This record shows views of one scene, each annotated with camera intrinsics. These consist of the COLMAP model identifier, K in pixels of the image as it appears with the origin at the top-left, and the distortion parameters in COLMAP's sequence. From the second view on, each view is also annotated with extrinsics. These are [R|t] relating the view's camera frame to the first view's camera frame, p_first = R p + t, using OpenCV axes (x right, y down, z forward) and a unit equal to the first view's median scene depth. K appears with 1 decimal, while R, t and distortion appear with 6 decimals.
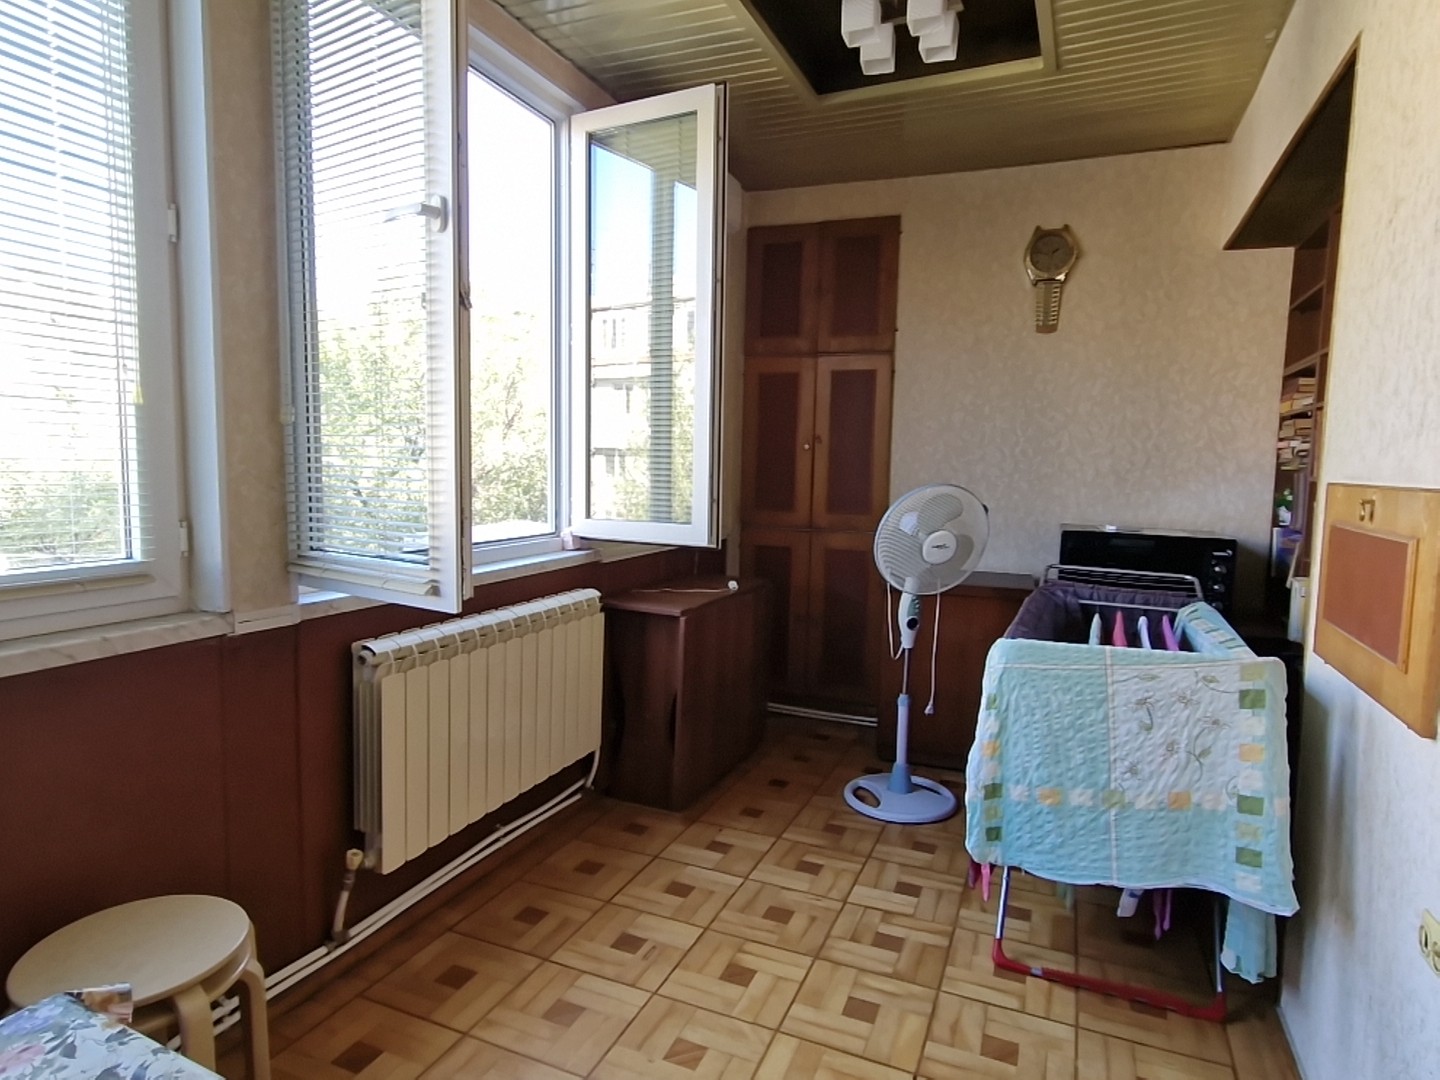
lens RADIAL K [[853.7, 0, 723.0], [0, 853.7, 537.1], [0, 0, 1]] dist [0.006722, 0.003445]
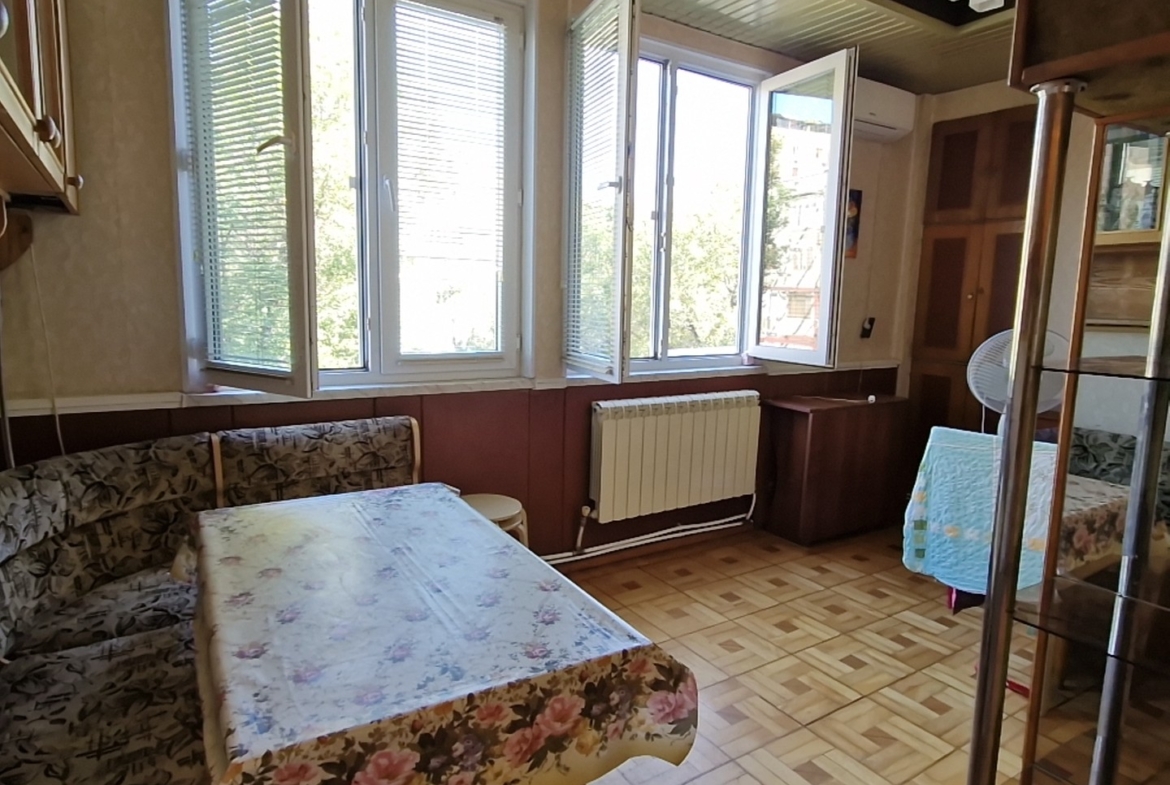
lens RADIAL K [[693.6, 0, 587.0], [0, 693.6, 389.0], [0, 0, 1]] dist [0.006580, 0.003350]
pose [[0.836052, 0.071002, -0.544037, 0.397099], [-0.054680, 0.997437, 0.046144, 0.023388], [0.545919, -0.008831, 0.837791, -0.312012]]
